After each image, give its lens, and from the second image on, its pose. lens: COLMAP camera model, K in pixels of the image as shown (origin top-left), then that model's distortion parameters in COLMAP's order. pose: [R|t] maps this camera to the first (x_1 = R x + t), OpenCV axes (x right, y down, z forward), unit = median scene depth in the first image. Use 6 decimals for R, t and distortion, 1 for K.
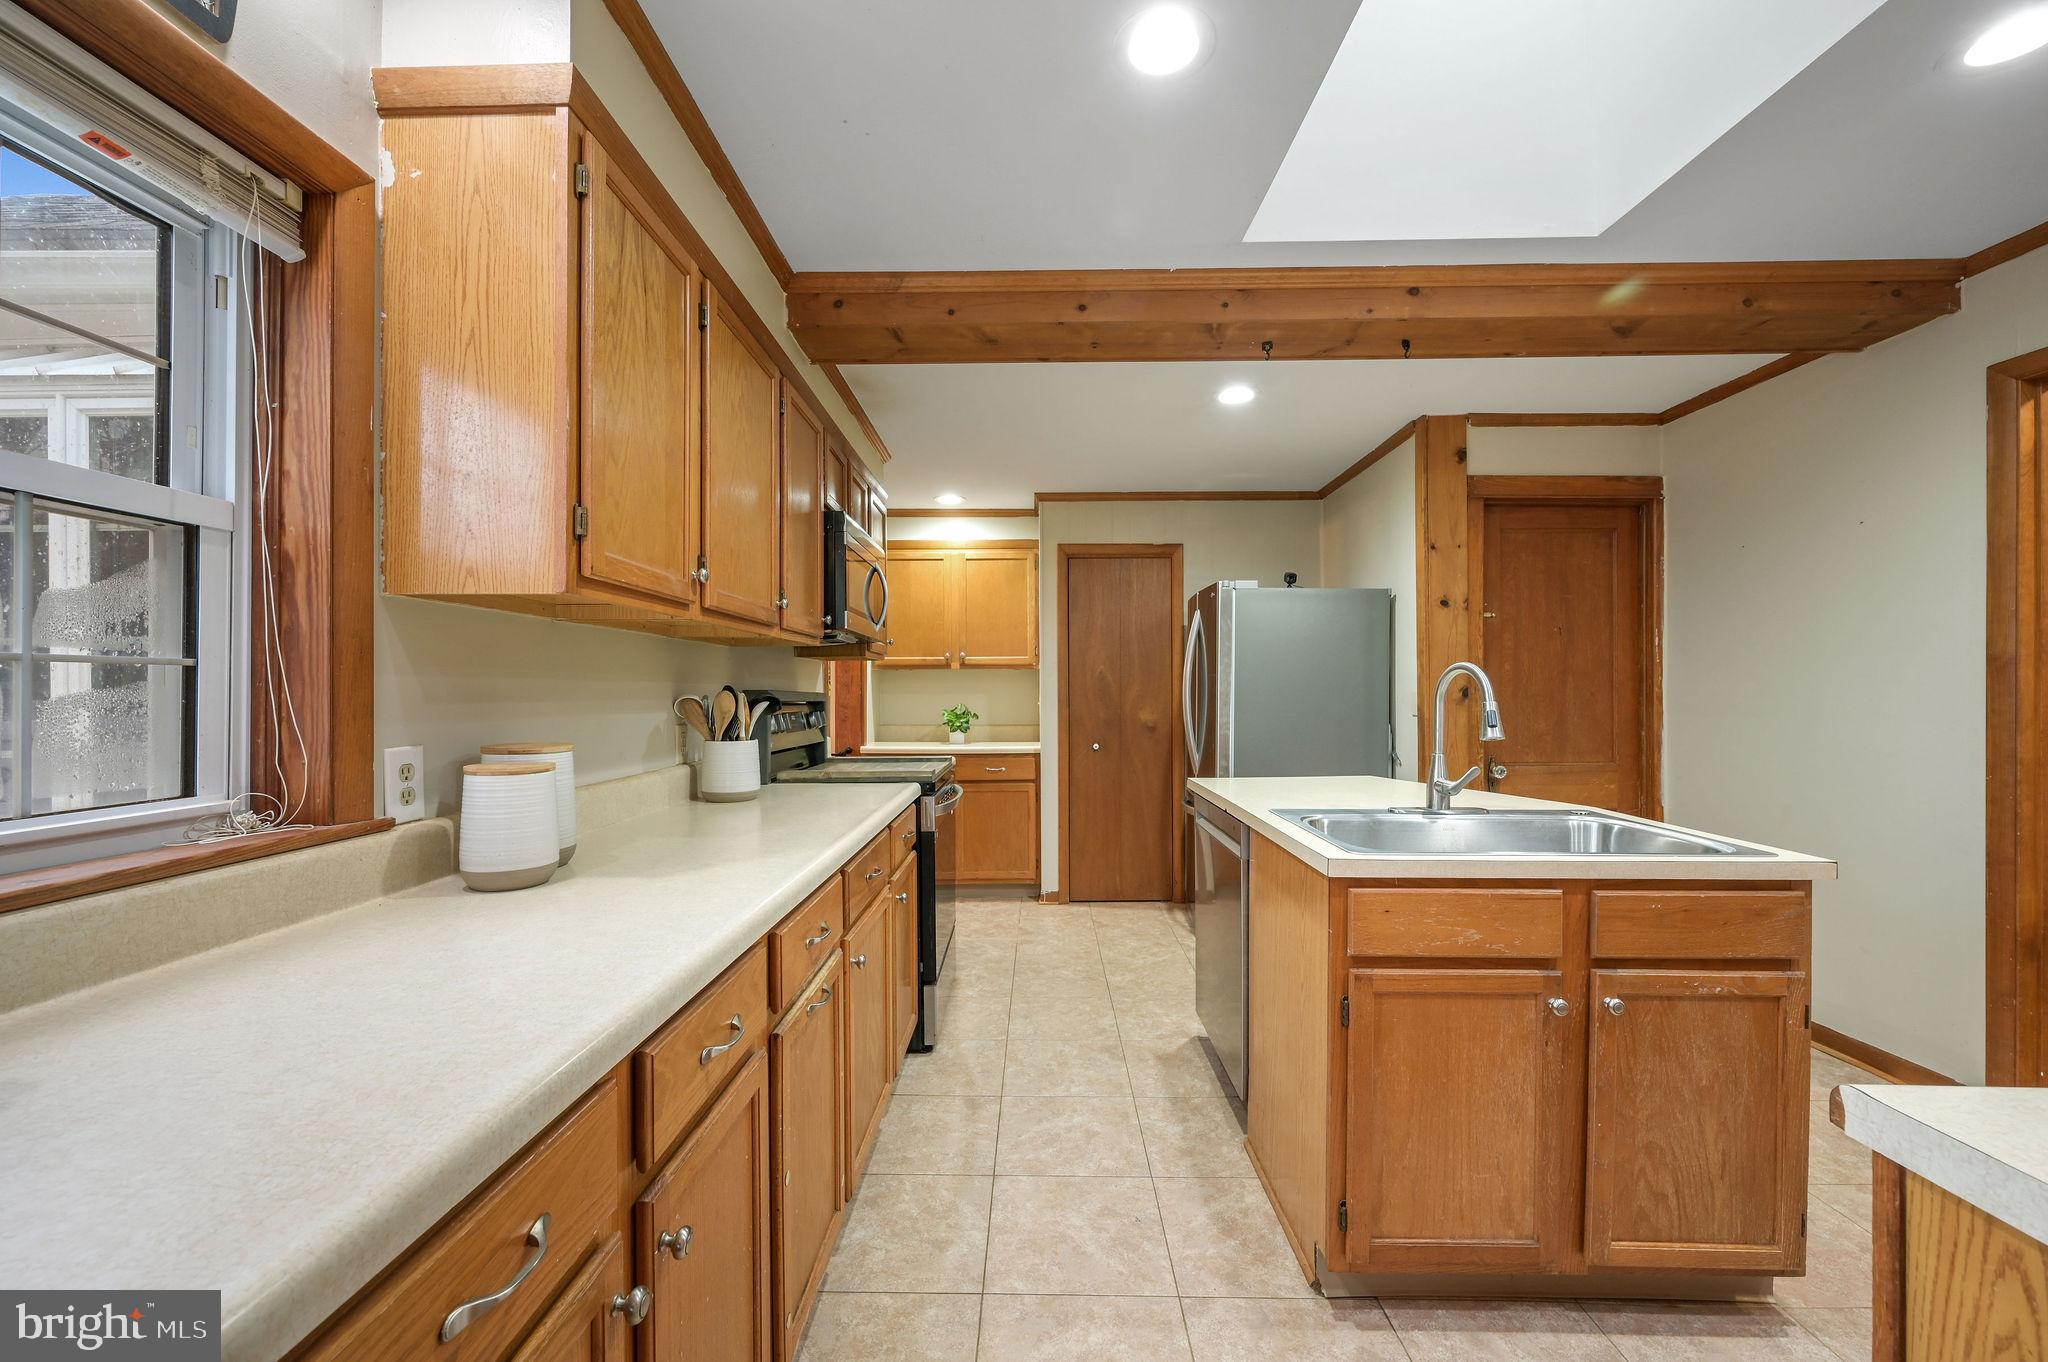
lens RADIAL K [[803.6, 0, 1029.3], [0, 803.6, 691.8], [0, 0, 1]] dist [0.000621, 0.000044]
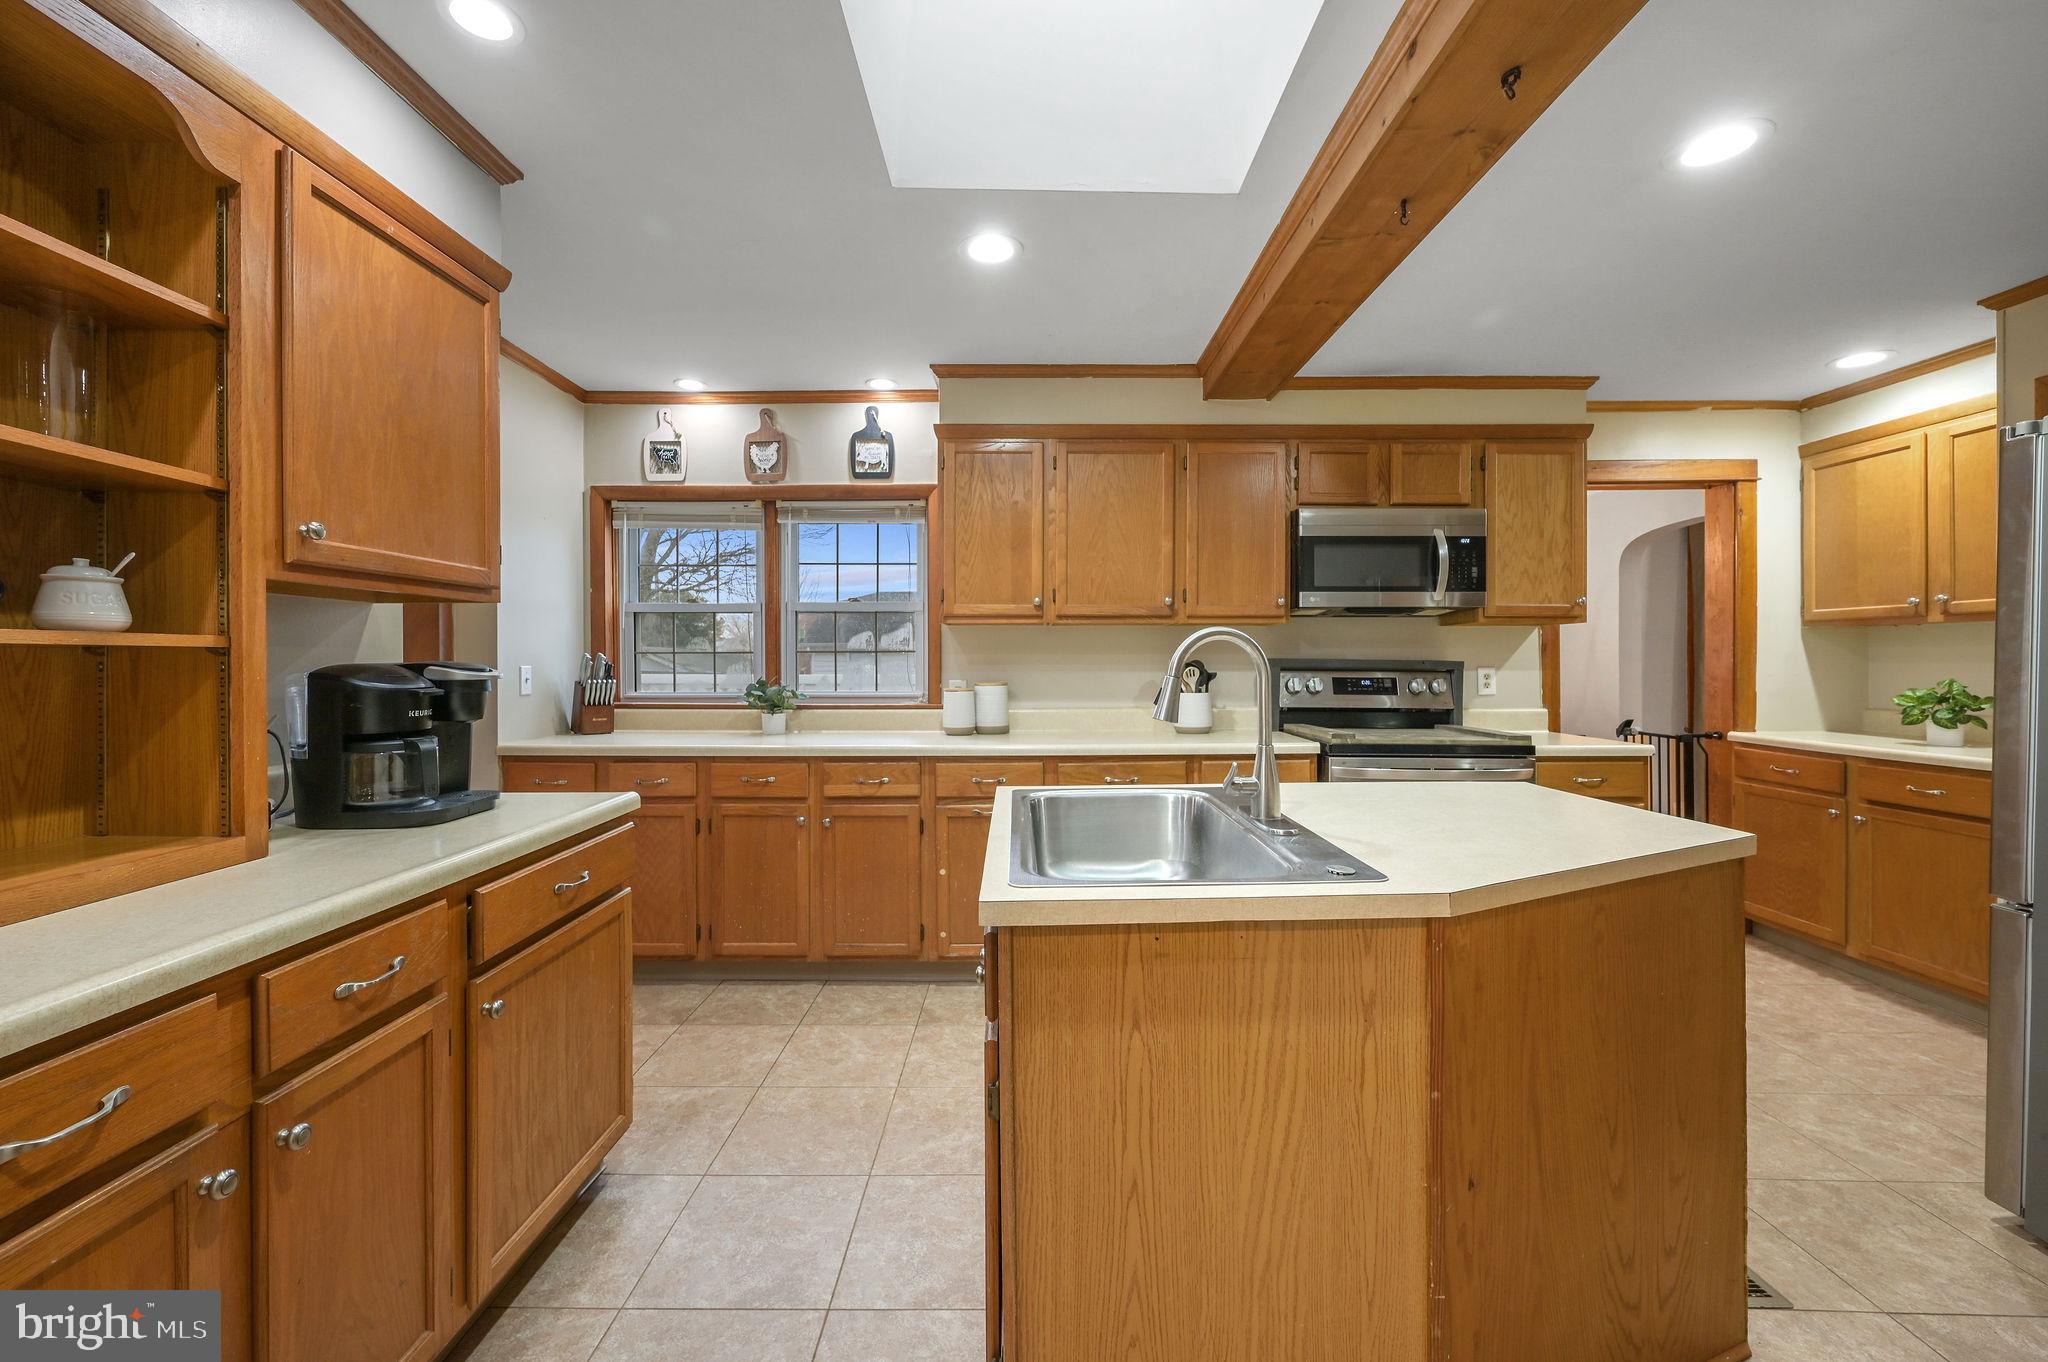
lens RADIAL K [[817.2, 0, 1021.4], [0, 817.2, 660.8], [0, 0, 1]] dist [-0.001984, 0.000176]
pose [[0.011007, 0.003077, -0.999935, 1.193086], [0.002508, 0.999992, 0.003105, -0.005584], [0.999936, -0.002542, 0.011000, 0.709156]]
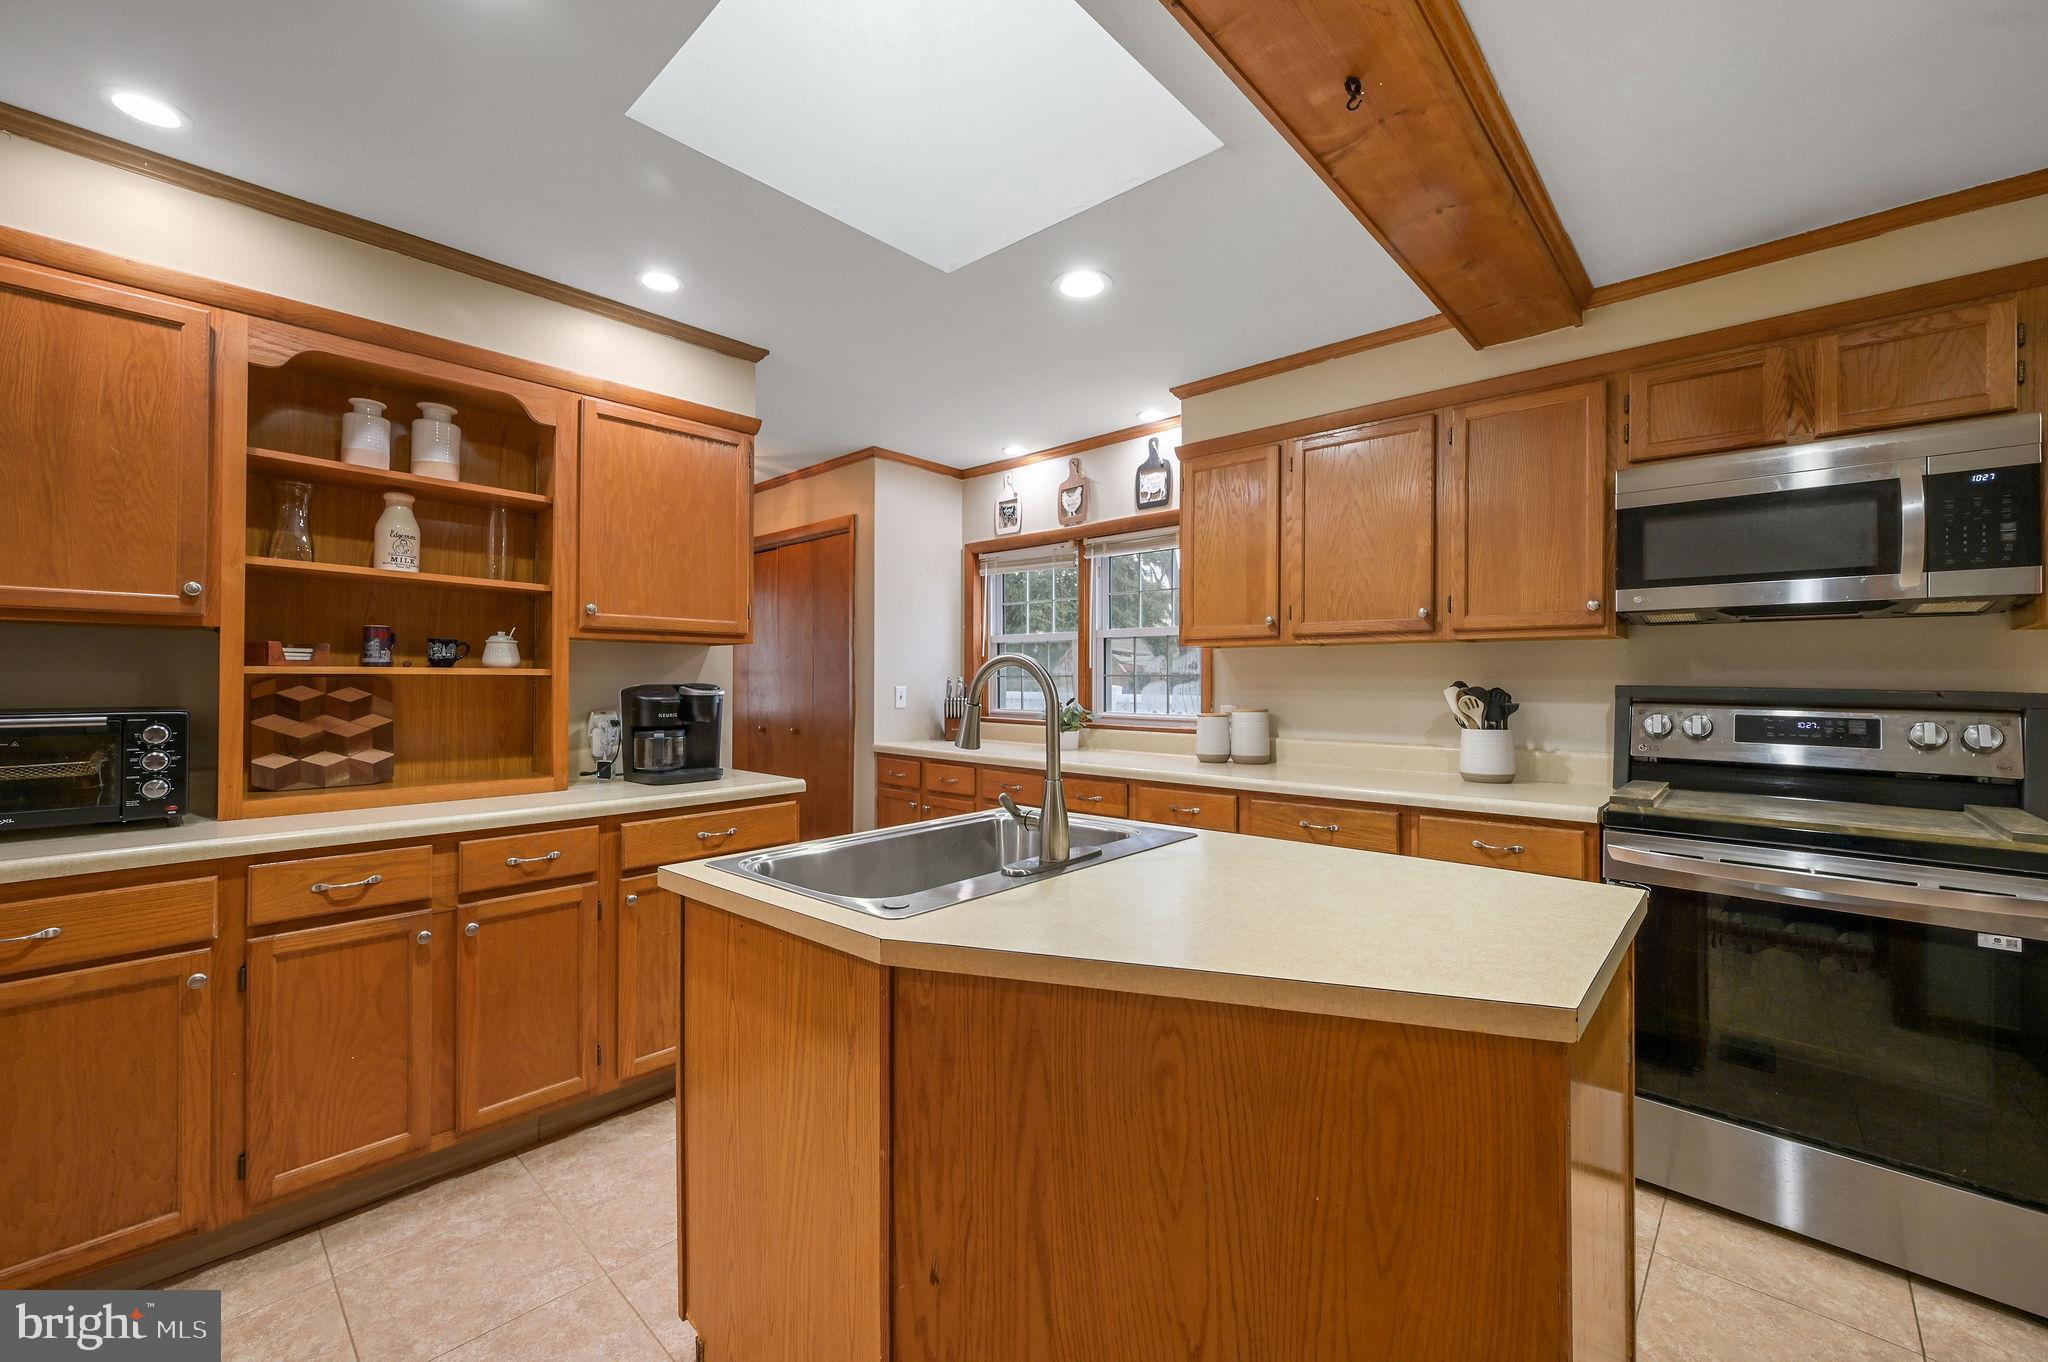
lens RADIAL K [[817.2, 0, 1018.1], [0, 817.2, 673.5], [0, 0, 1]] dist [-0.001984, 0.000176]
pose [[-0.670670, -0.006608, -0.741726, 0.989836], [-0.001643, 0.999971, -0.007424, -0.010324], [0.741754, -0.003761, -0.670662, 1.356484]]
